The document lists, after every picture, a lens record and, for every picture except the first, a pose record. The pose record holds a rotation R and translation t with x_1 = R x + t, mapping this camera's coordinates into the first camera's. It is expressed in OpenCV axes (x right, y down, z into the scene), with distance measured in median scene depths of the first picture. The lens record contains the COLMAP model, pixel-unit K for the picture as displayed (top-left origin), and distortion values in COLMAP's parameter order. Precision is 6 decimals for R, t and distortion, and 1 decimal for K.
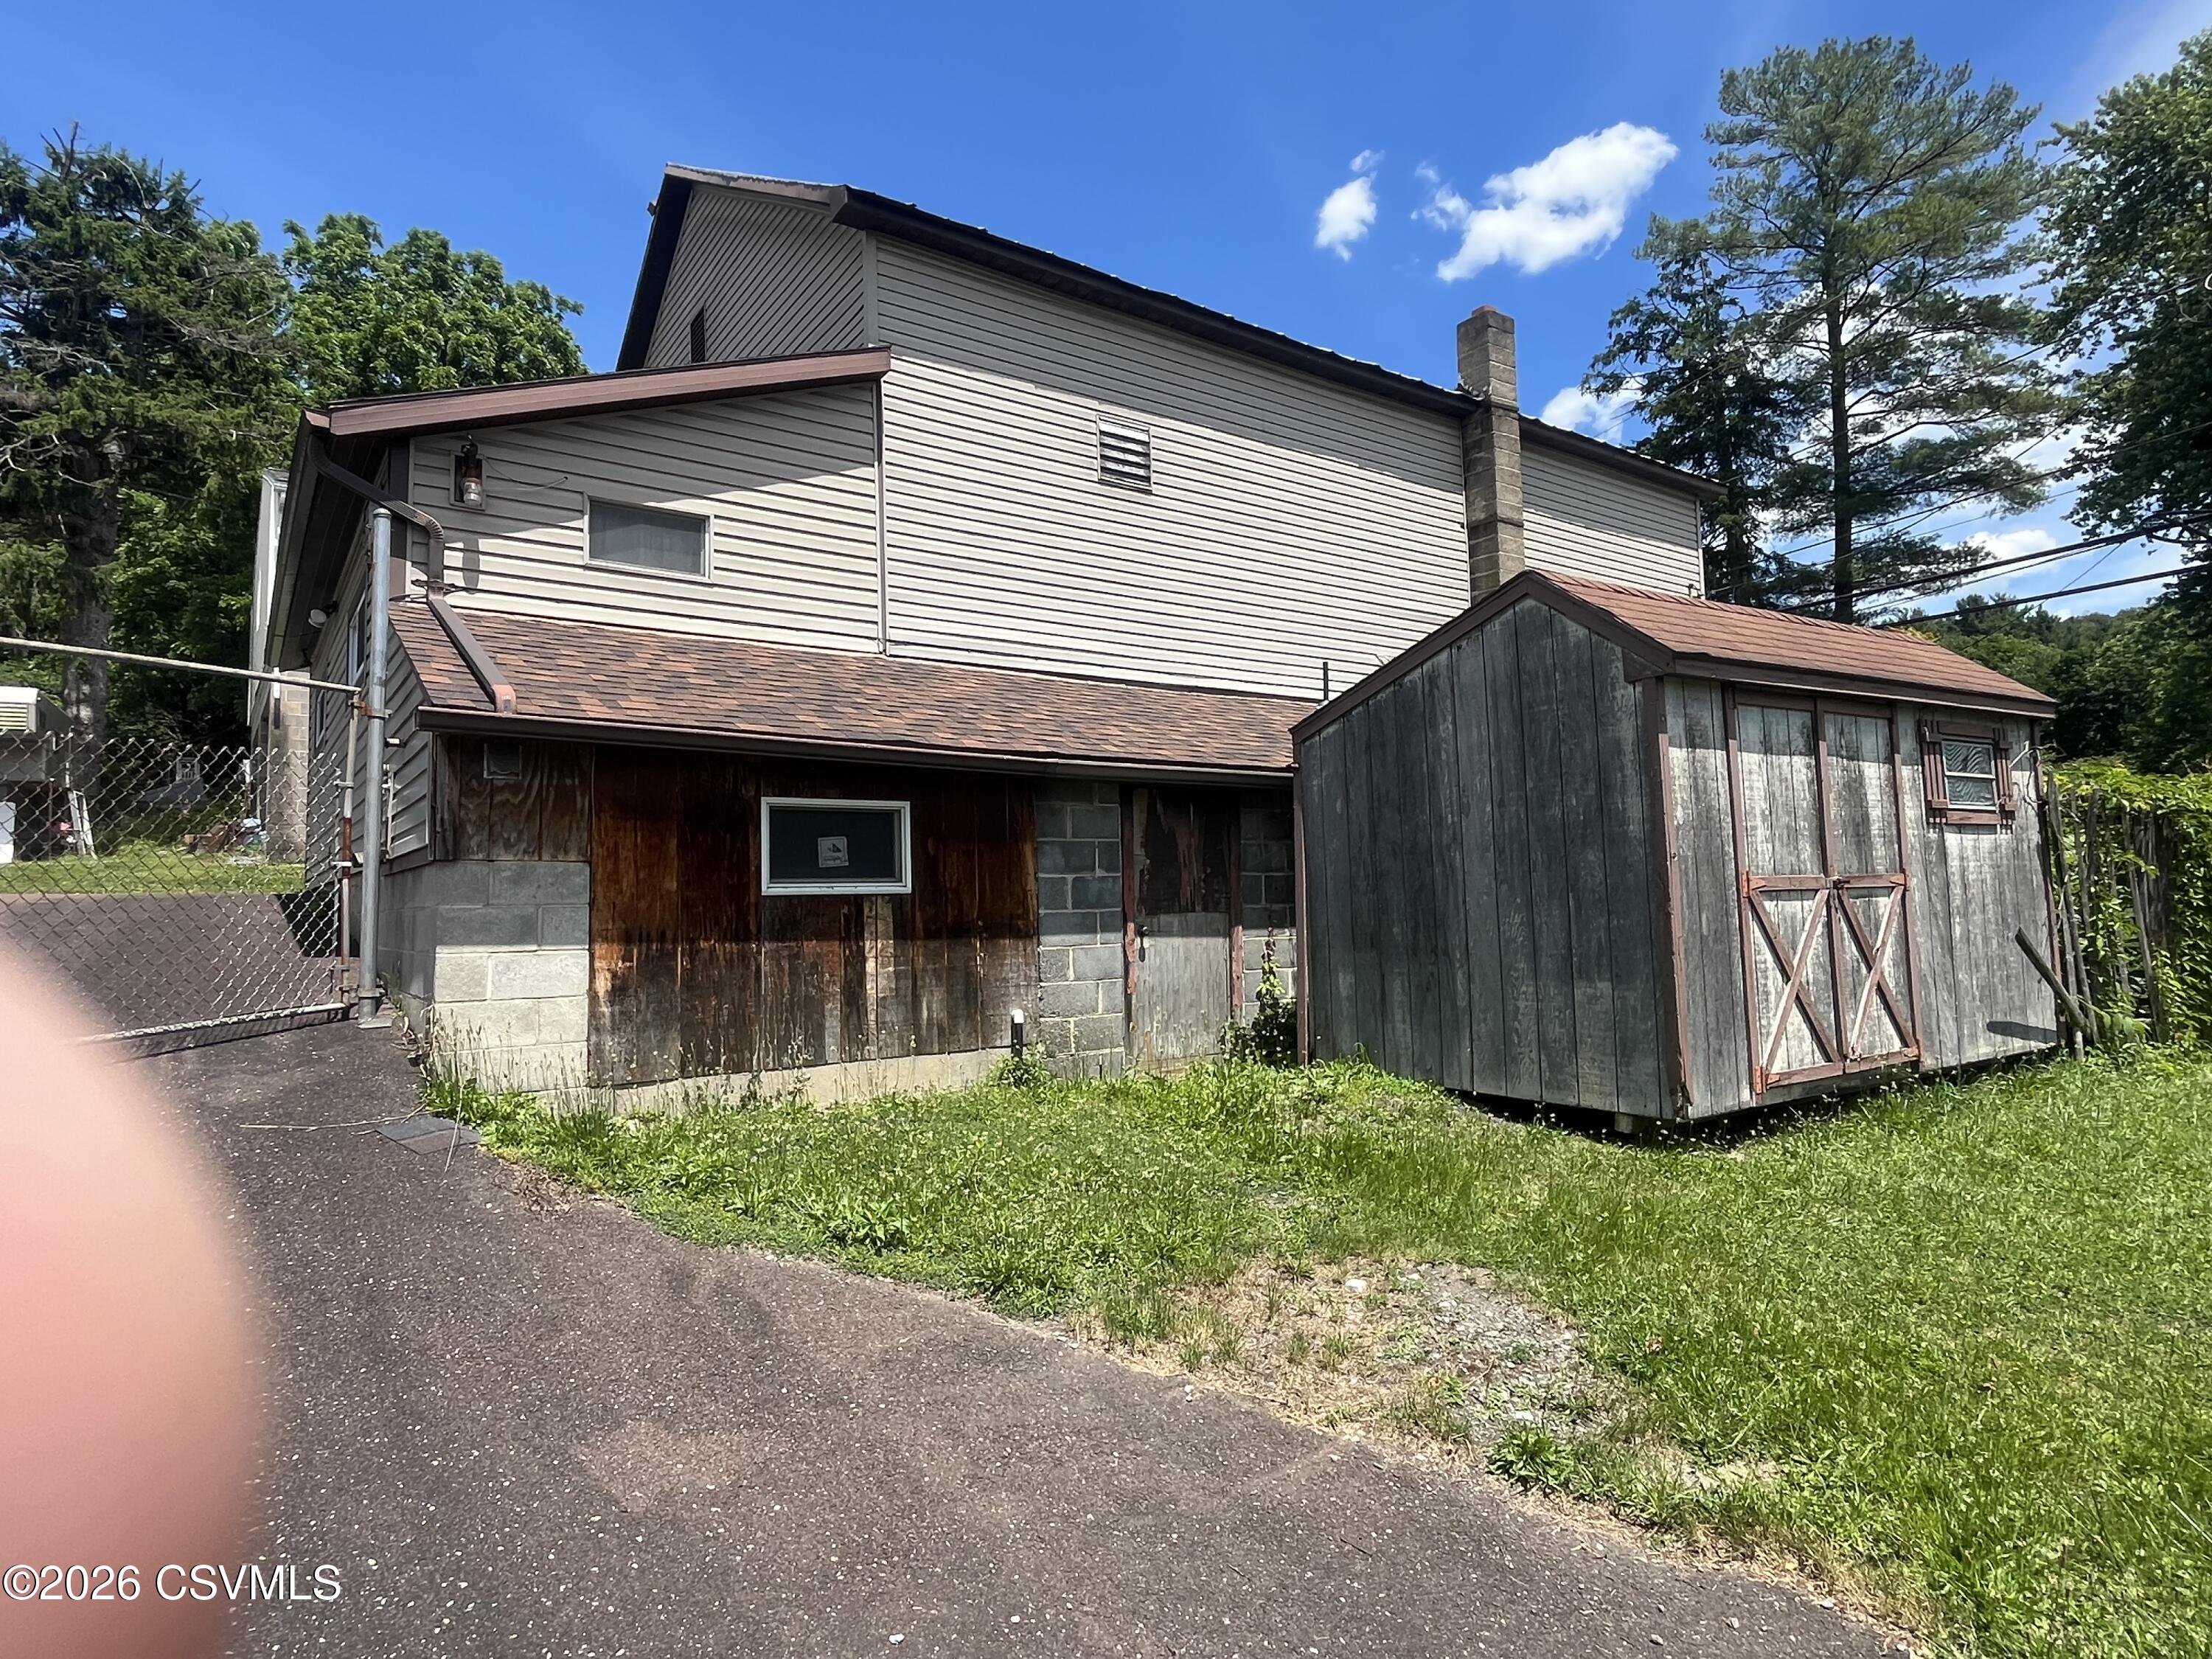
lens RADIAL K [[1219.7, 0, 1102.1], [0, 1219.7, 820.3], [0, 0, 1]] dist [0.002159, 0.000853]
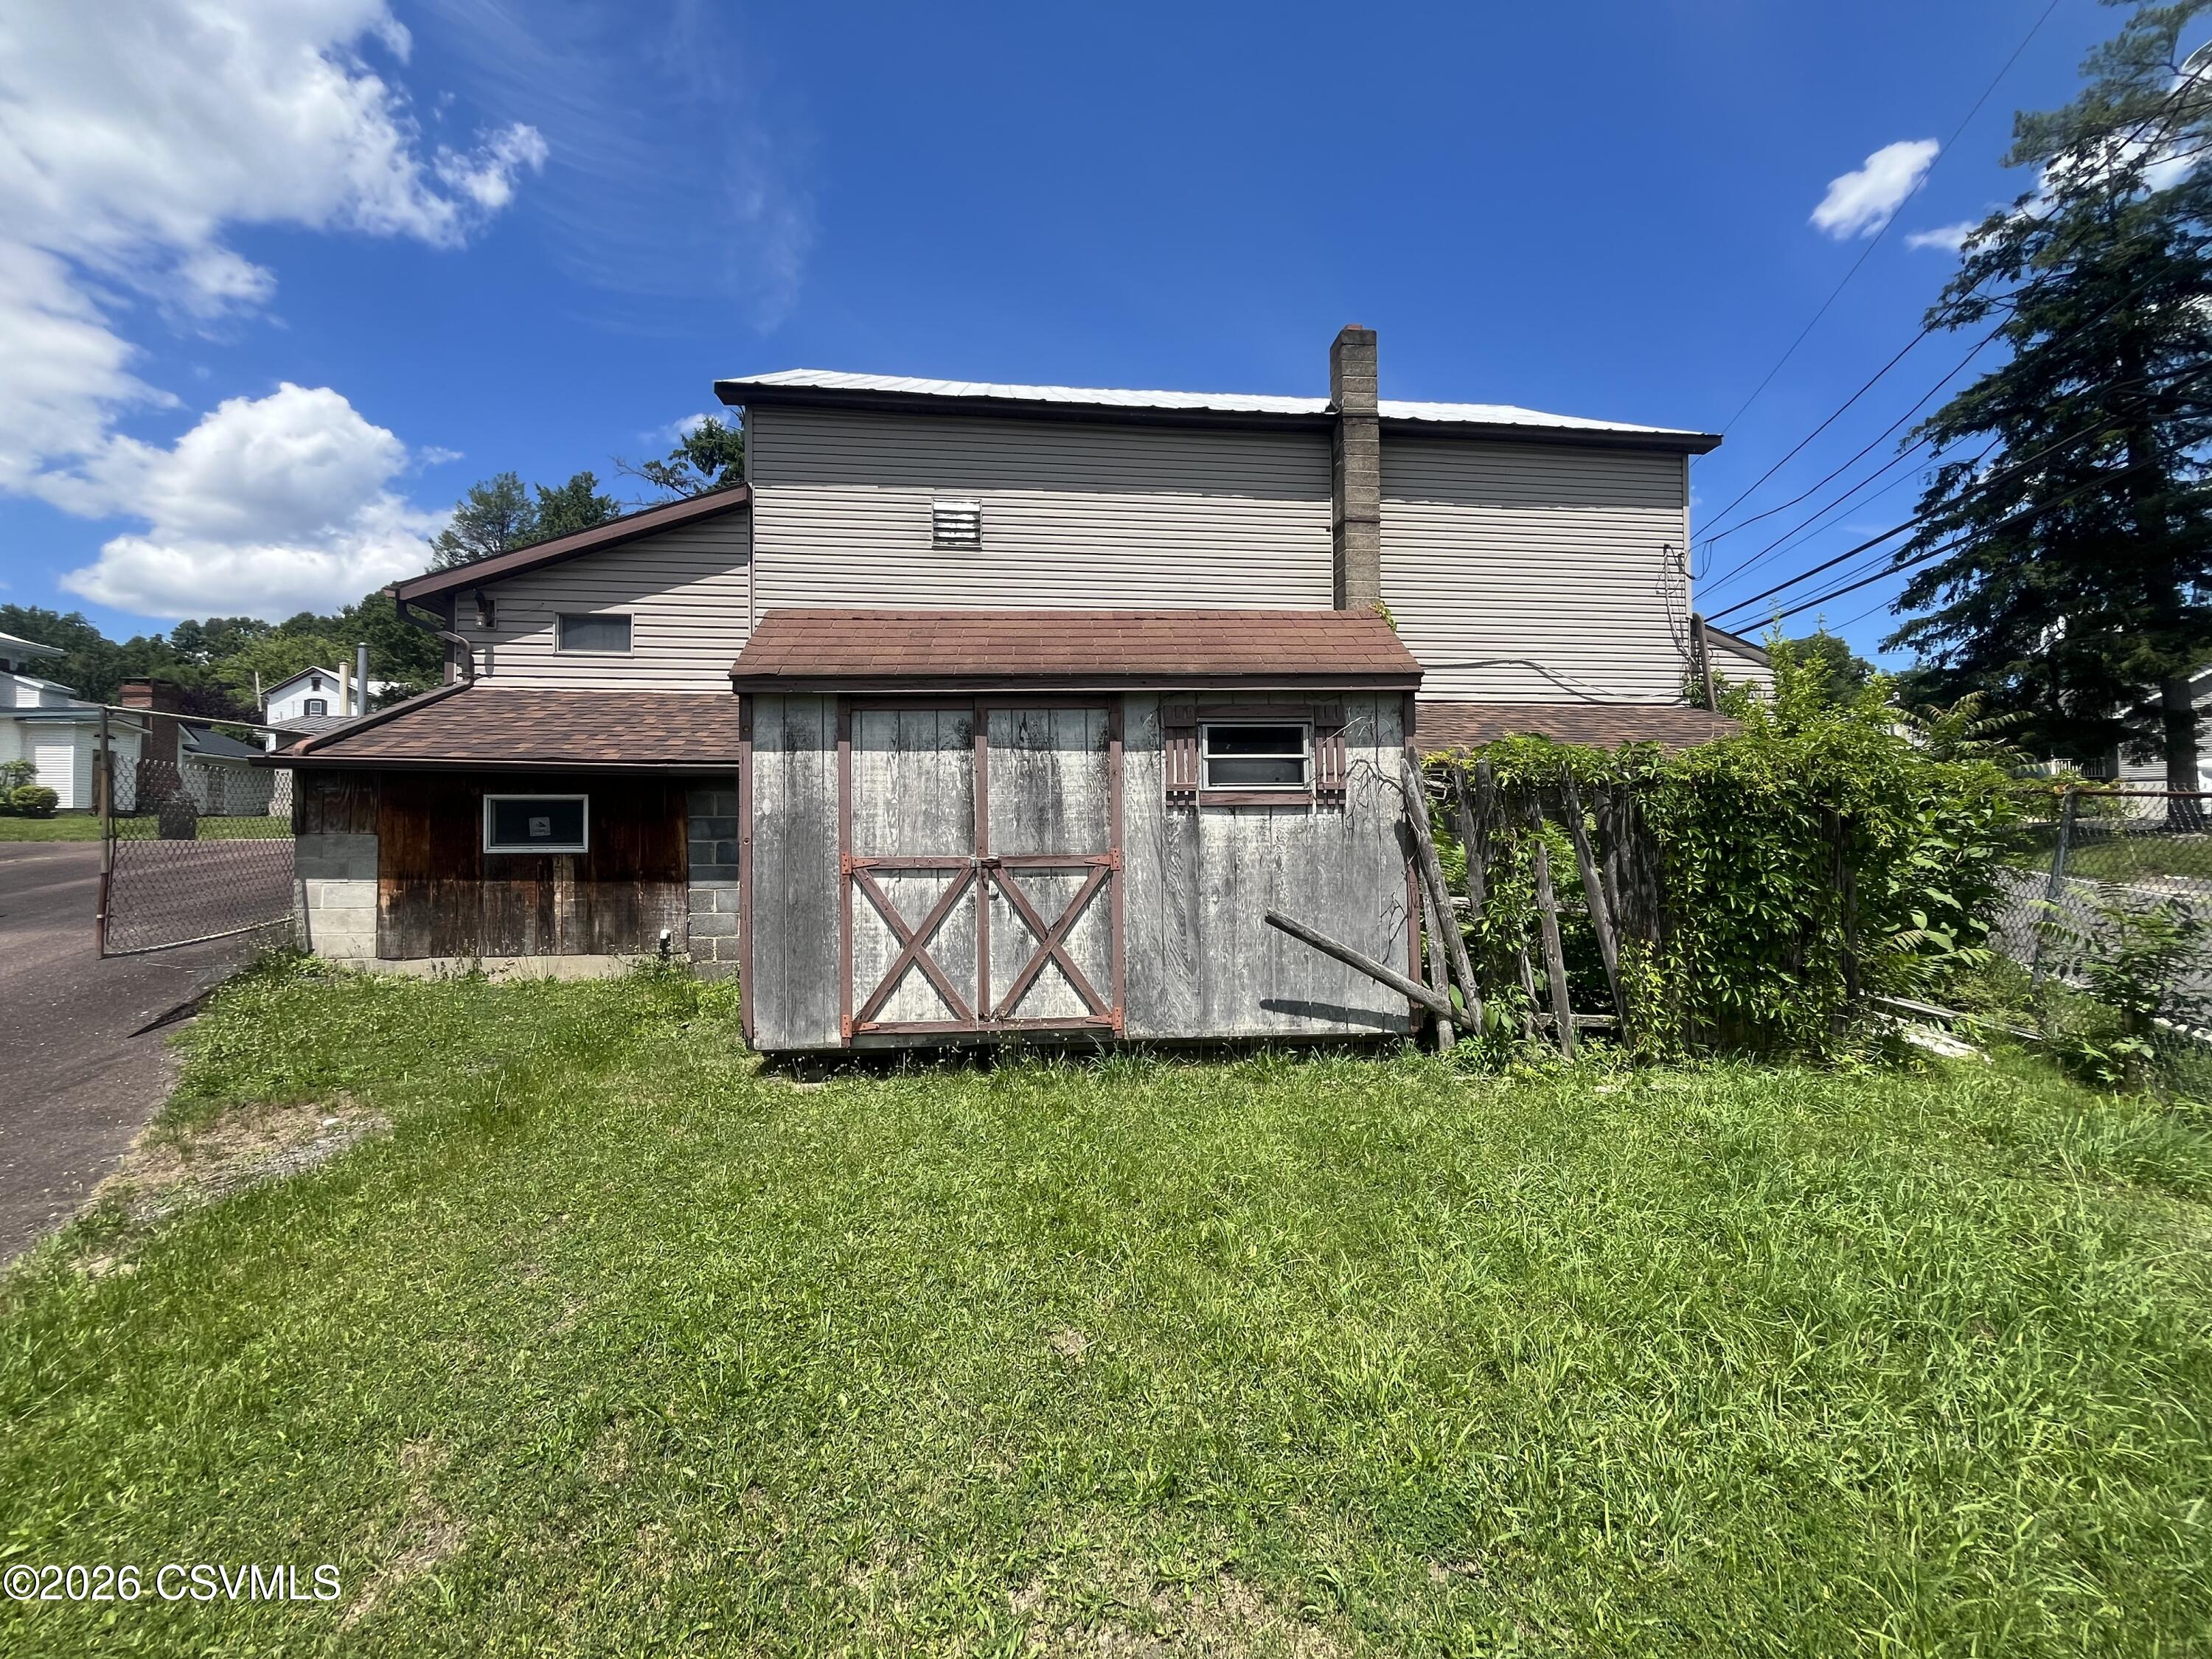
lens RADIAL K [[891.0, 0, 1106.0], [0, 891.0, 829.5], [0, 0, 1]] dist [-0.001135, 0.000025]
pose [[0.881642, 0.007988, -0.471851, 0.956256], [0.019110, 0.998432, 0.052610, -0.017829], [0.471531, -0.055401, 0.880107, 0.292856]]
